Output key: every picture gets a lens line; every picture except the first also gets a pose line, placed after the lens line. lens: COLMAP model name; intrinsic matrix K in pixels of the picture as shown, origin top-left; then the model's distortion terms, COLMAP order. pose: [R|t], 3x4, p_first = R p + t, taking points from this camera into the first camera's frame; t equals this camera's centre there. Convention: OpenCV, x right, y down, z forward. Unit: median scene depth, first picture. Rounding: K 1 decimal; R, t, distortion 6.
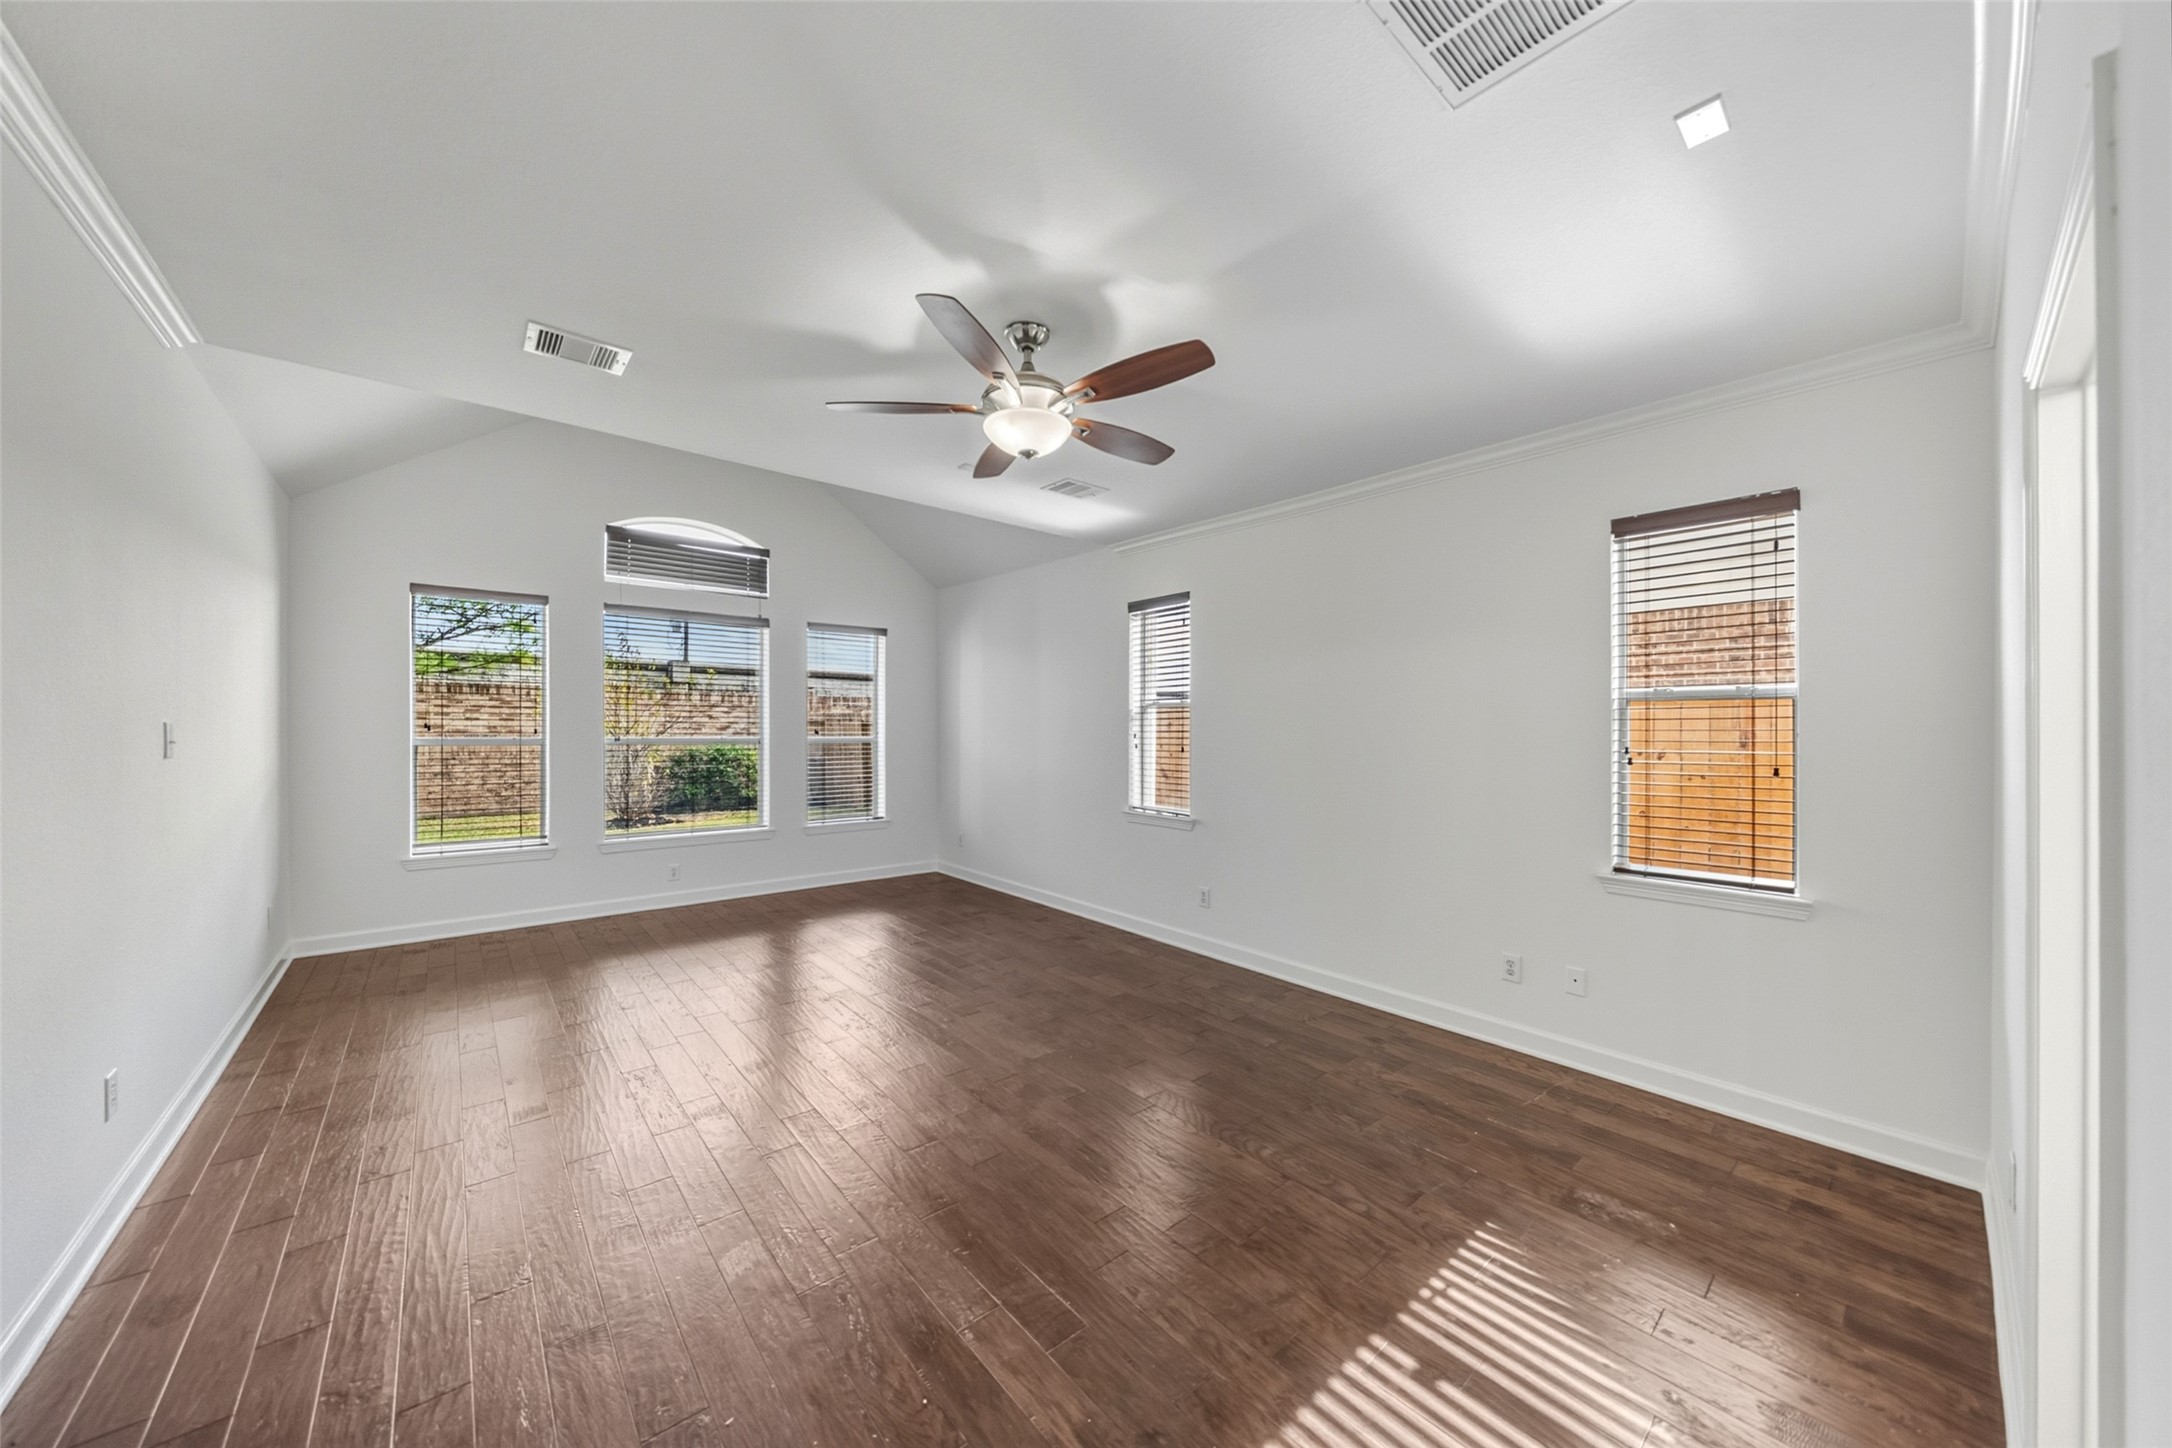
lens RADIAL K [[746.2, 0, 1097.1], [0, 746.2, 718.9], [0, 0, 1]] dist [-0.001336, -0.000366]
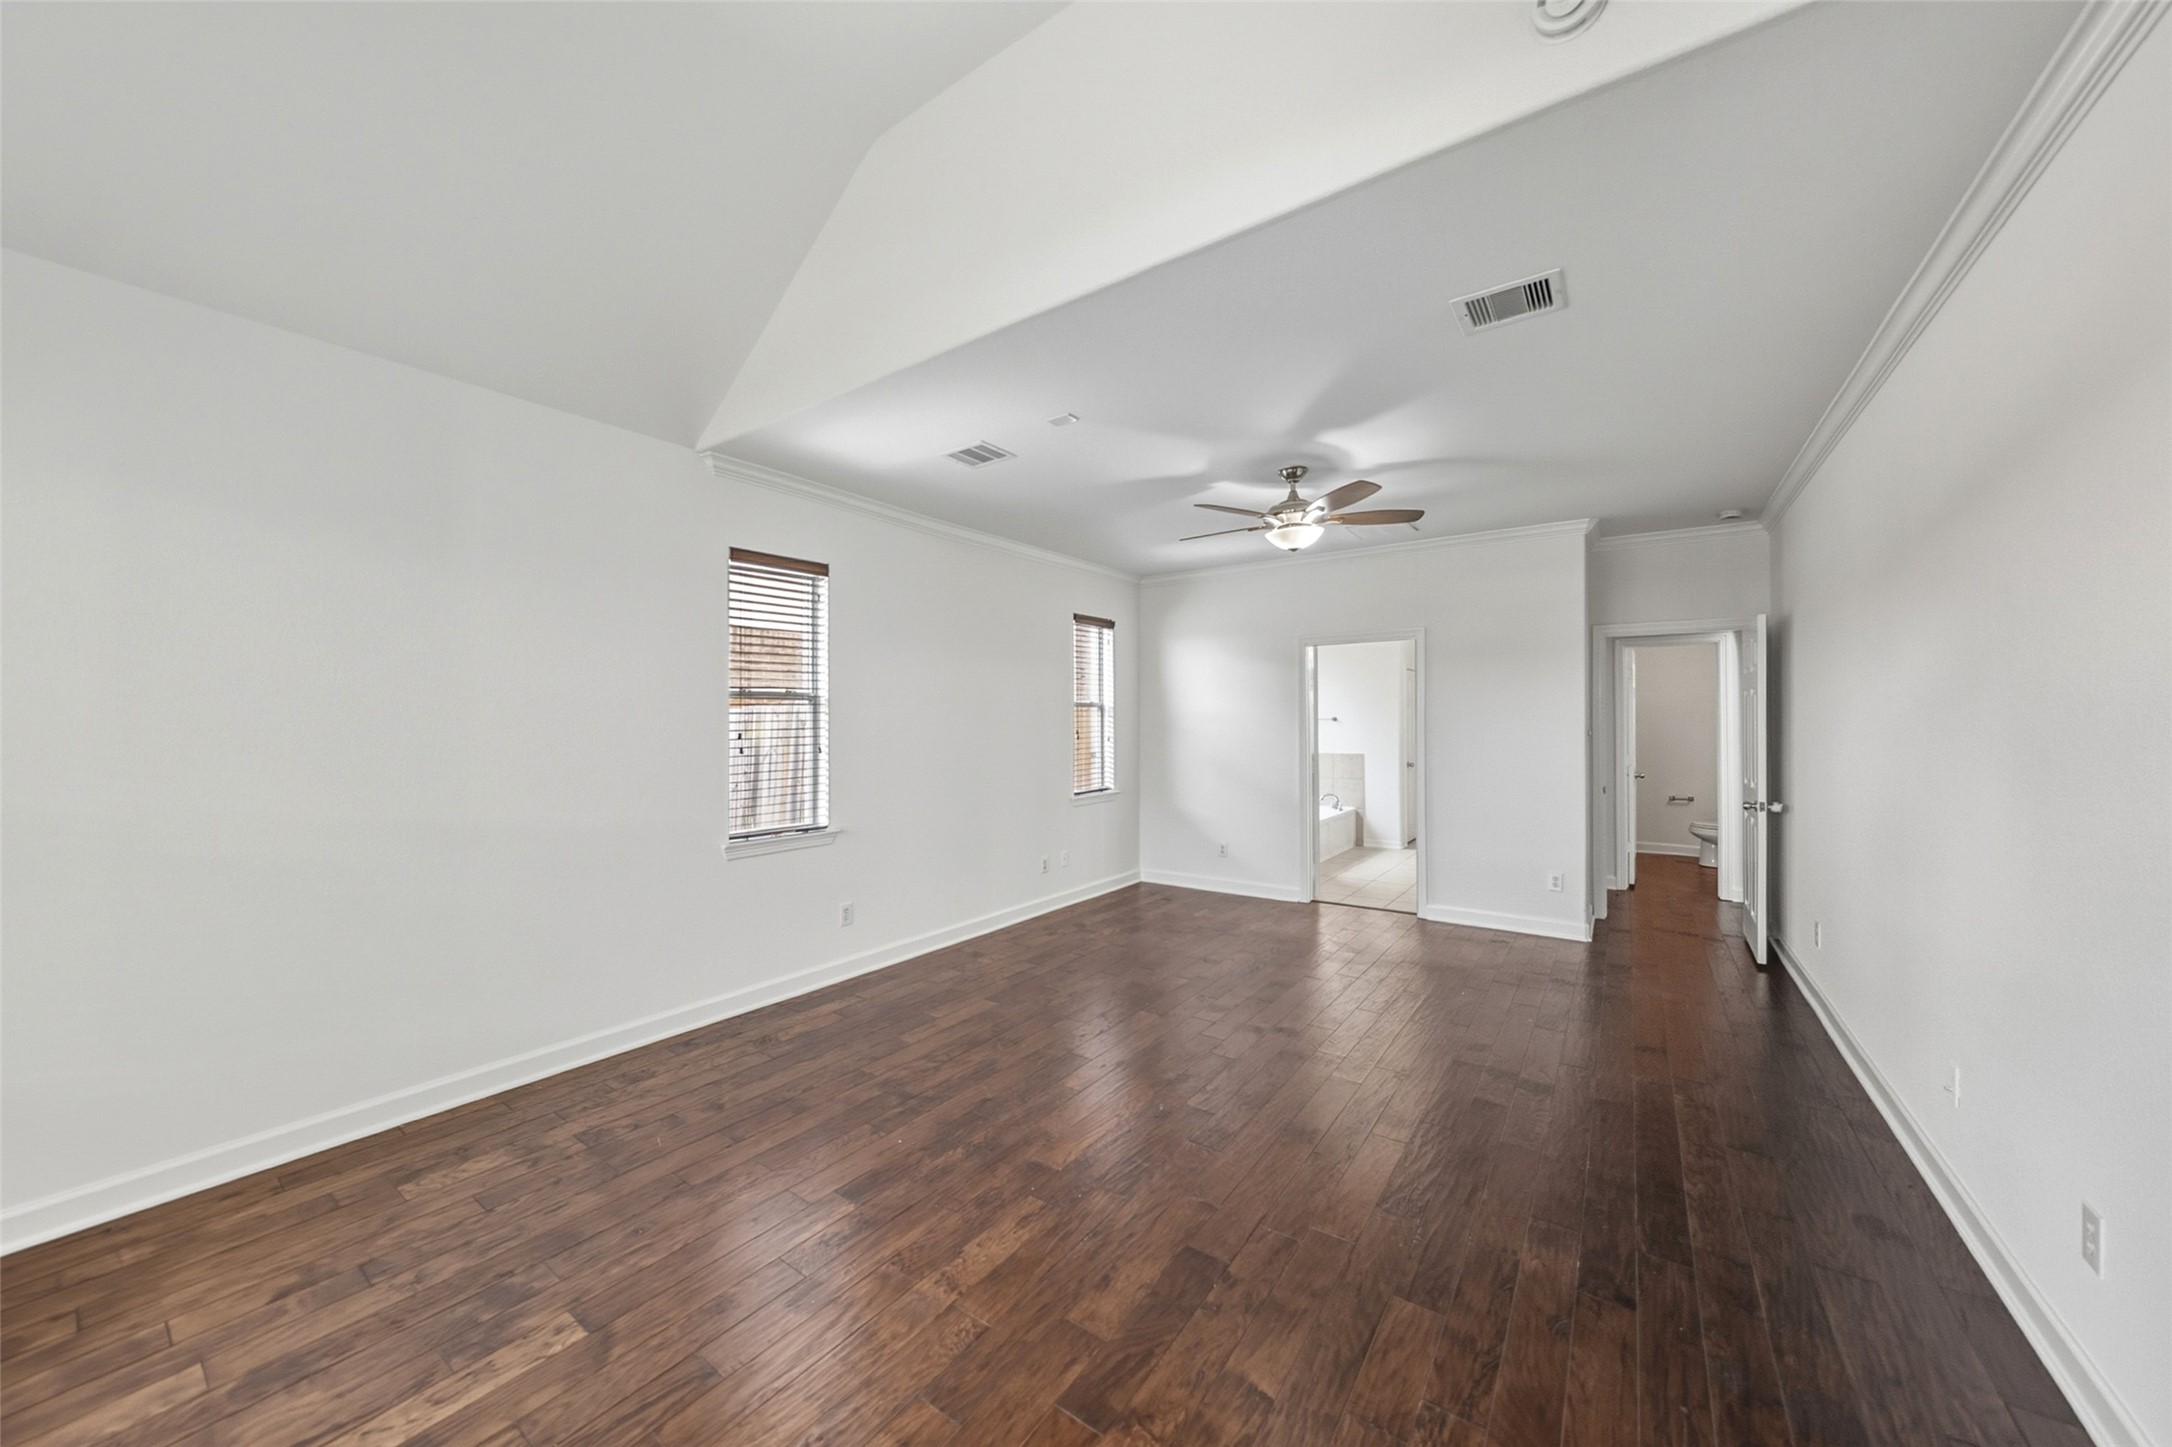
lens RADIAL K [[746.2, 0, 1096.8], [0, 746.2, 722.2], [0, 0, 1]] dist [-0.001336, -0.000366]
pose [[-0.216340, -0.012709, 0.976235, -0.908151], [-0.004689, 0.999917, 0.011978, -0.003817], [-0.976307, -0.001987, -0.216381, 1.039967]]
